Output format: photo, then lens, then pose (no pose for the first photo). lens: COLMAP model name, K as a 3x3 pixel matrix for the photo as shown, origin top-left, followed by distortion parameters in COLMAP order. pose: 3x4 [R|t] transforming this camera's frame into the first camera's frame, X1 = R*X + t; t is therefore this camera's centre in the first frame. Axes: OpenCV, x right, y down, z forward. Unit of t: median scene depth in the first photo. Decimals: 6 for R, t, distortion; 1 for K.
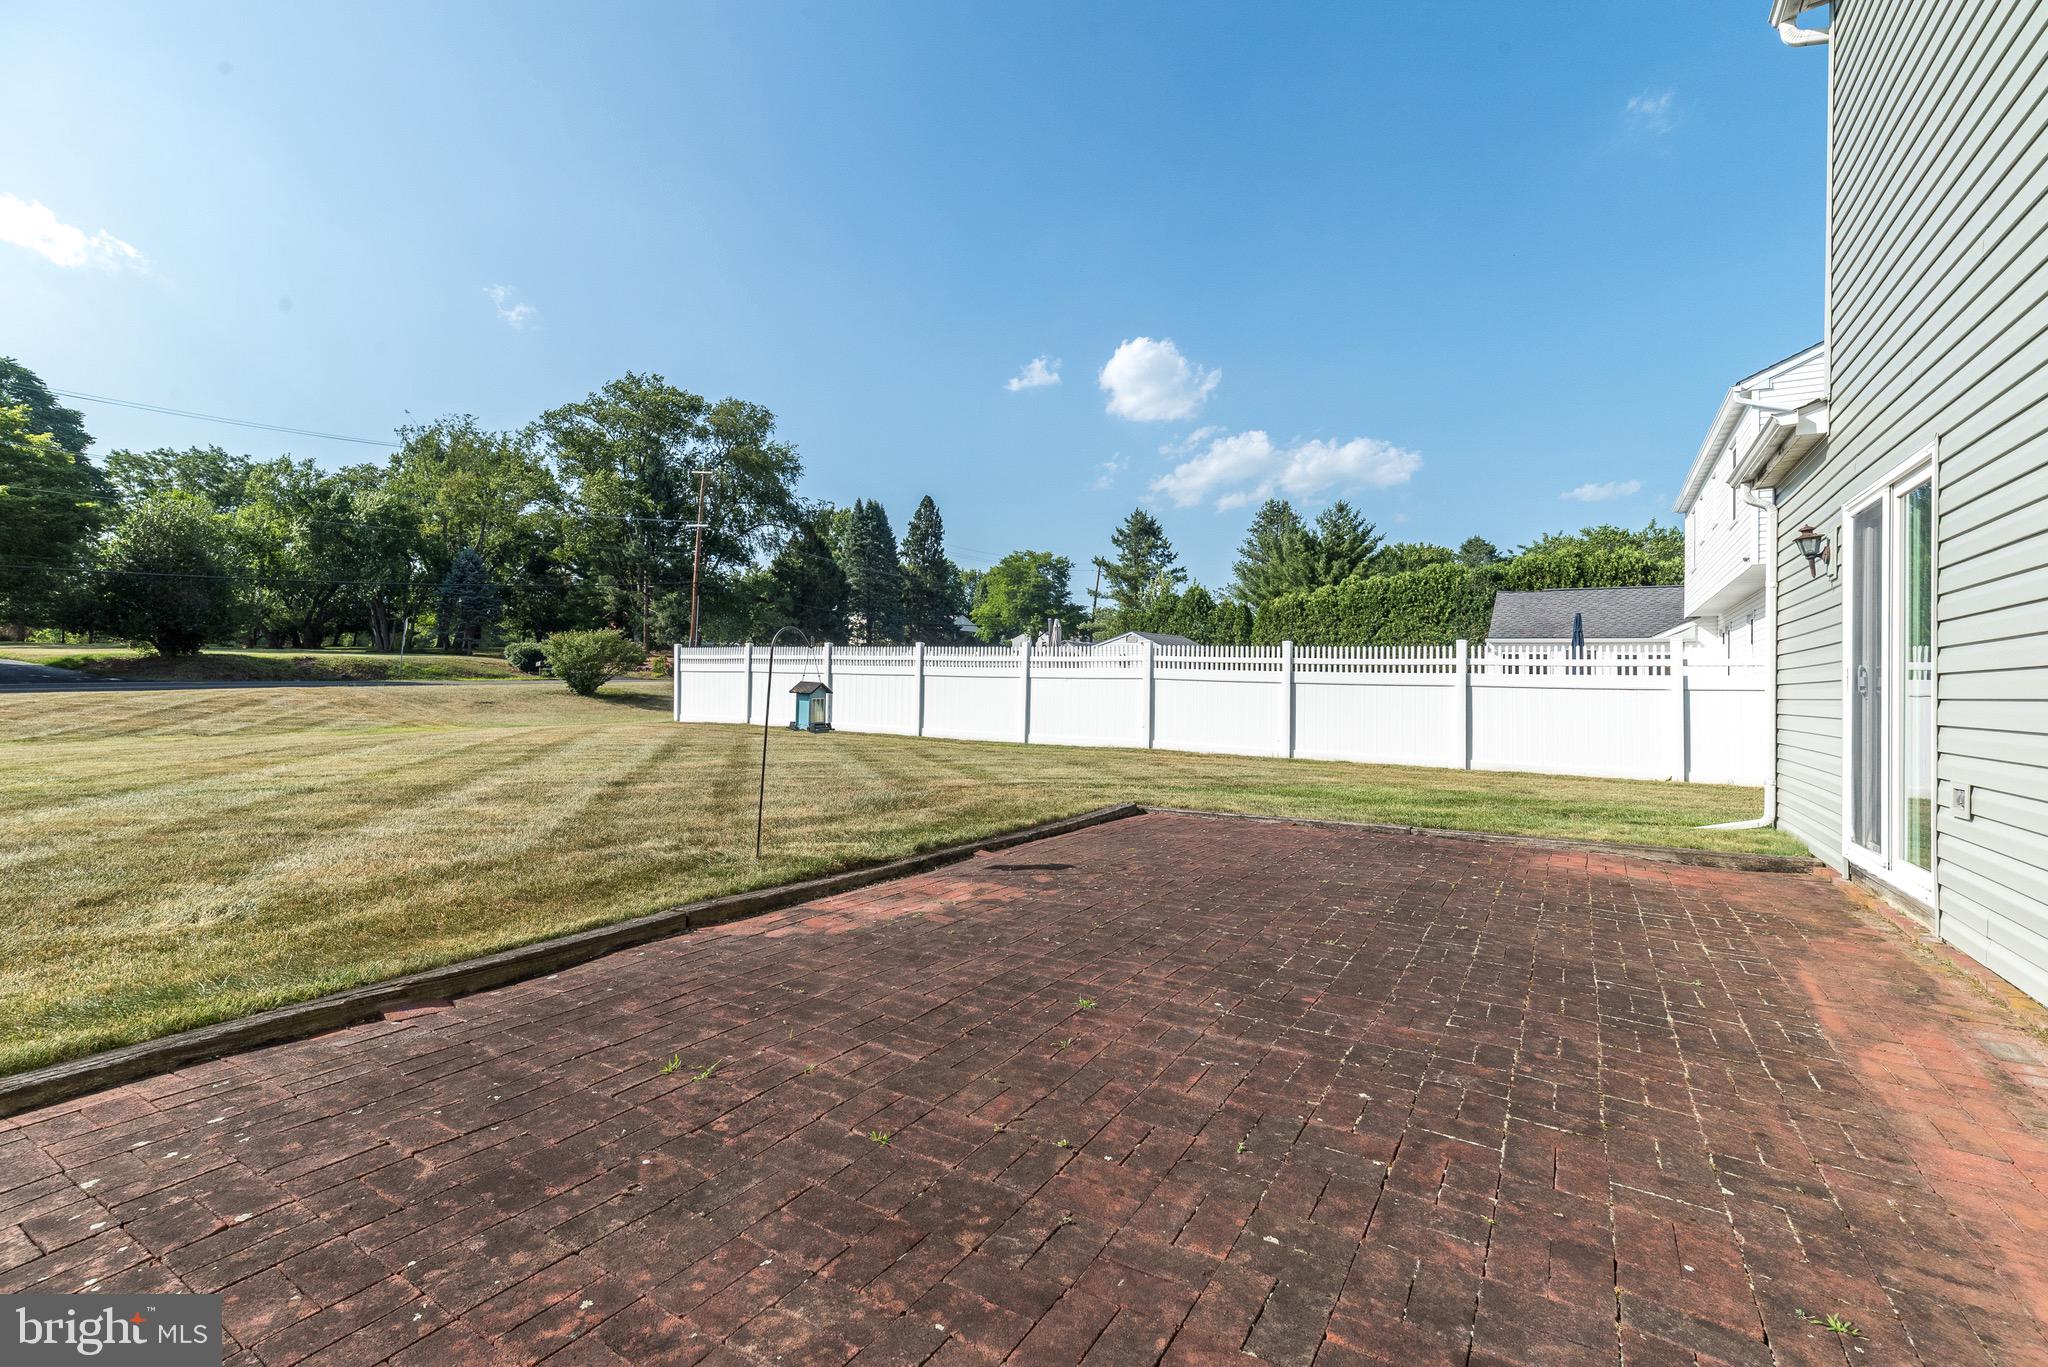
lens RADIAL K [[891.9, 0, 1054.3], [0, 891.9, 684.9], [0, 0, 1]] dist [0.002104, 0.001724]
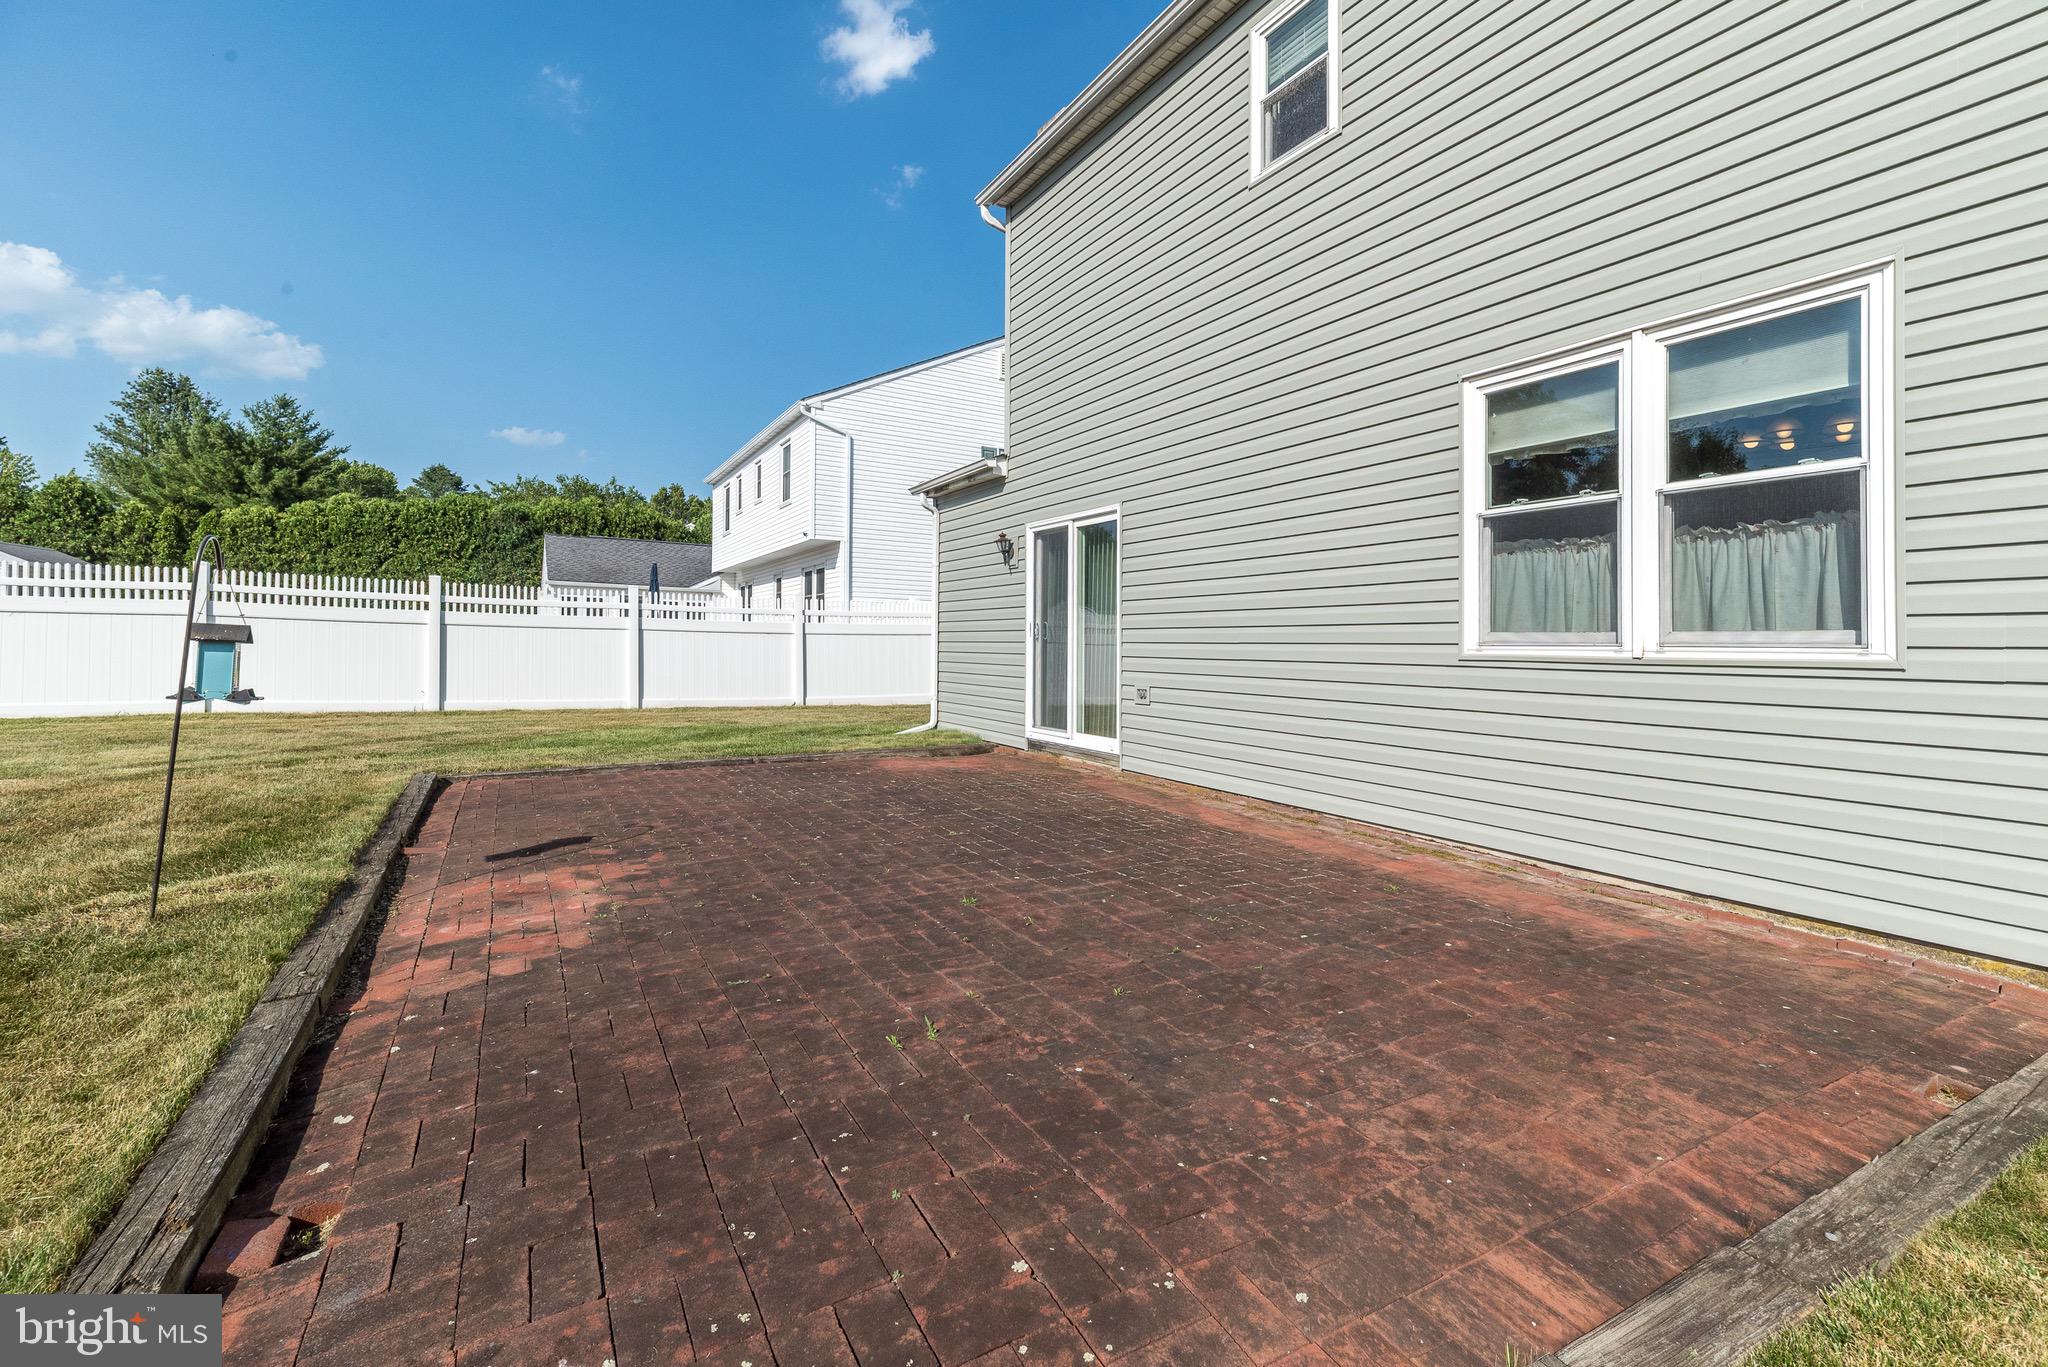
lens RADIAL K [[891.9, 0, 1032.4], [0, 891.9, 617.0], [0, 0, 1]] dist [0.002104, 0.001724]
pose [[0.489723, 0.018816, 0.871675, -0.210495], [-0.010590, 0.999822, -0.015633, -0.001686], [-0.871814, -0.001575, 0.489835, 0.072816]]
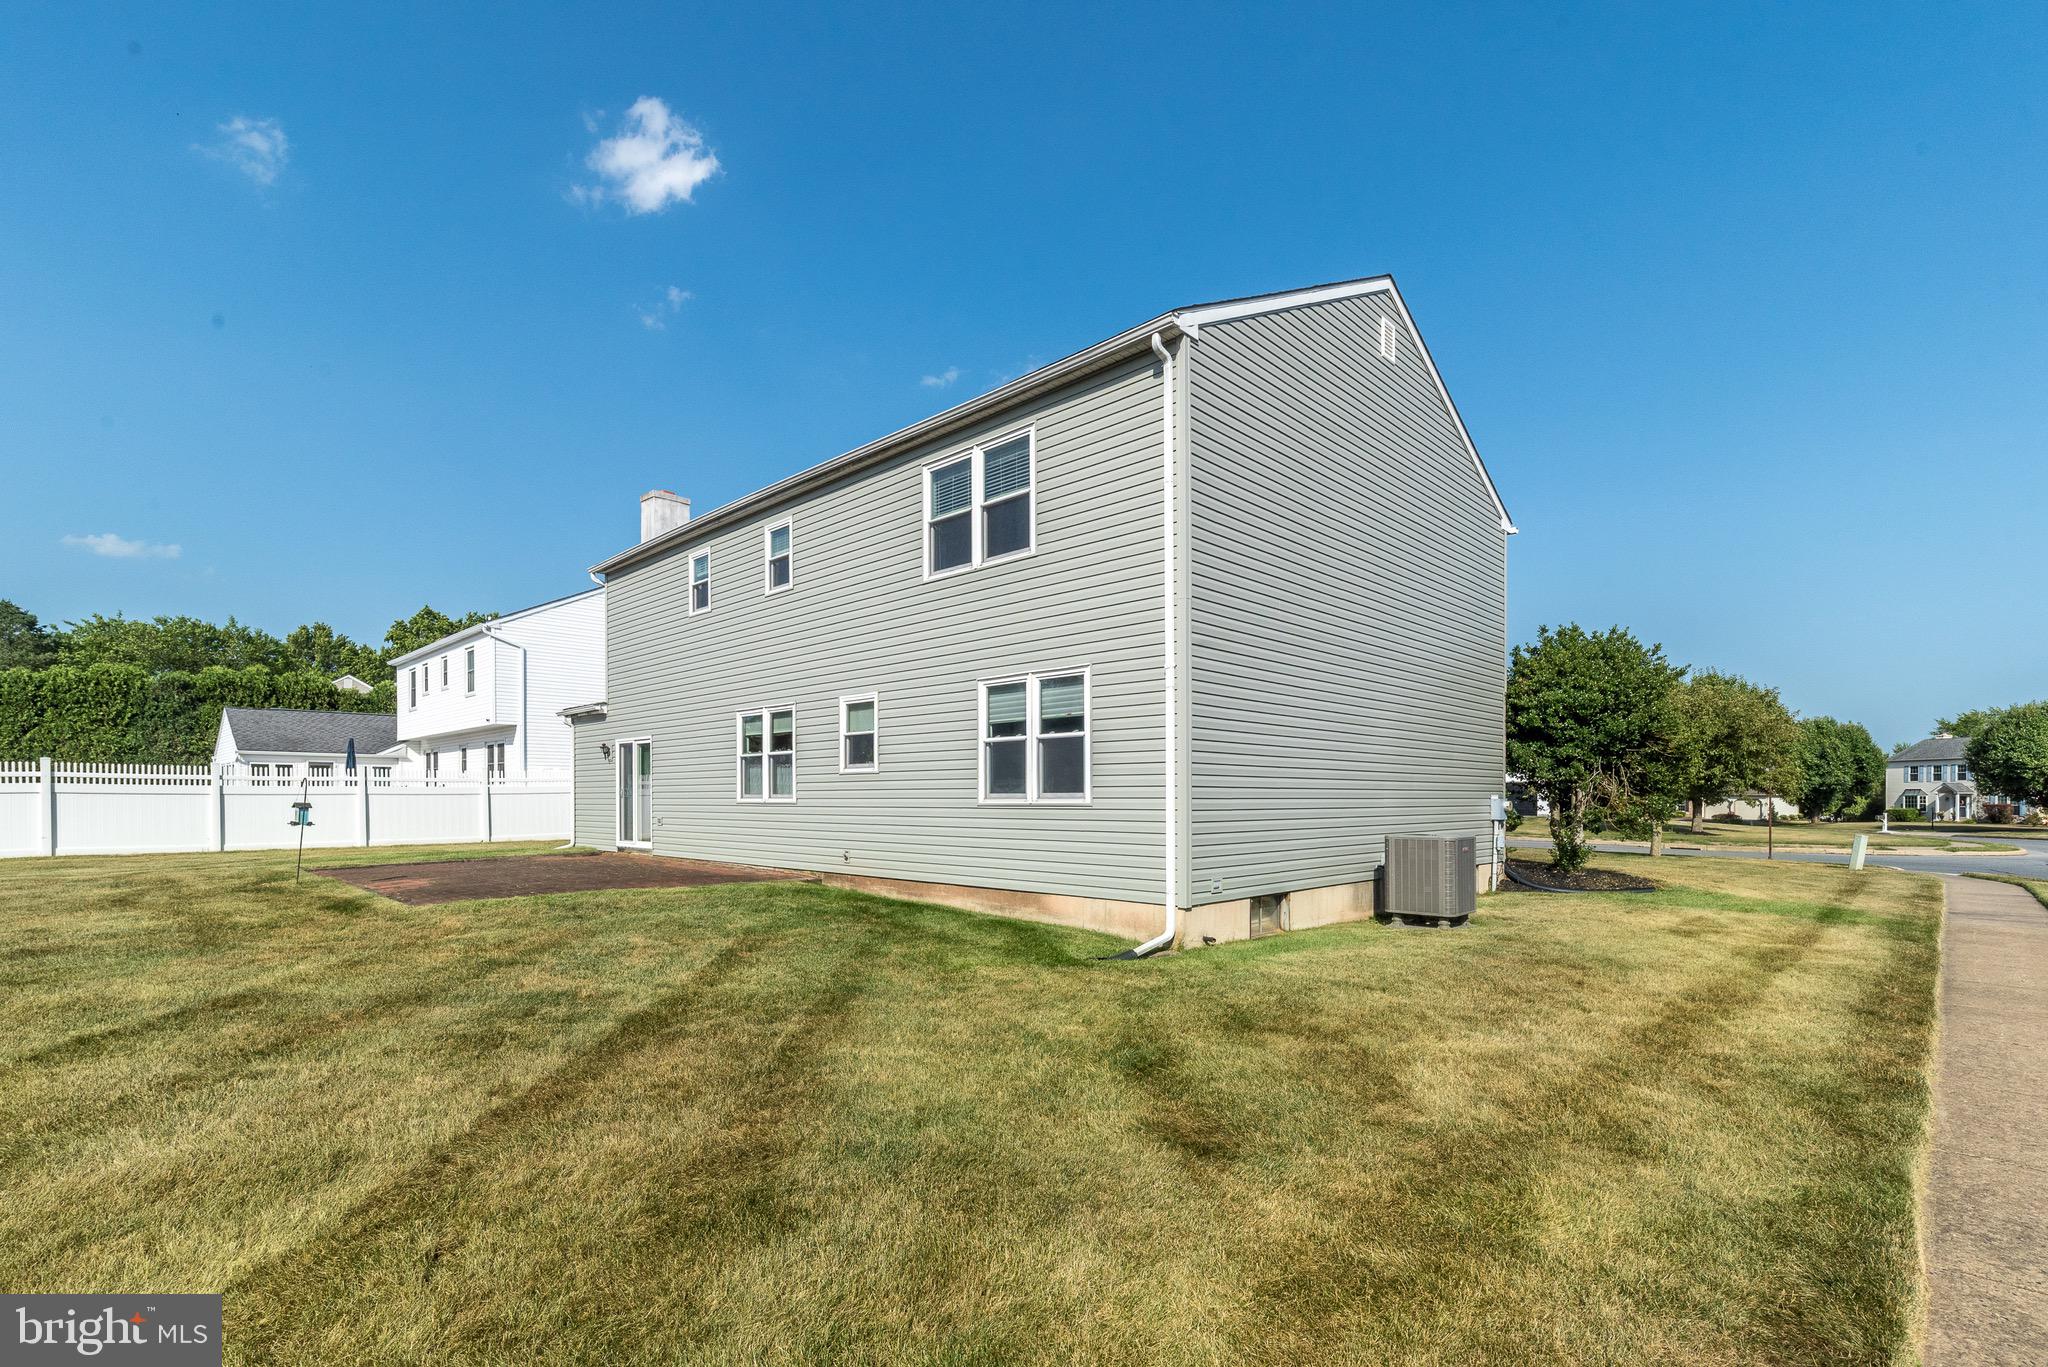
lens RADIAL K [[891.9, 0, 1025.5], [0, 891.9, 772.8], [0, 0, 1]] dist [0.002104, 0.001724]
pose [[0.216027, 0.004469, 0.976377, -0.776913], [0.004558, 0.999974, -0.005585, -0.020966], [-0.976377, 0.005657, 0.216001, -0.459429]]
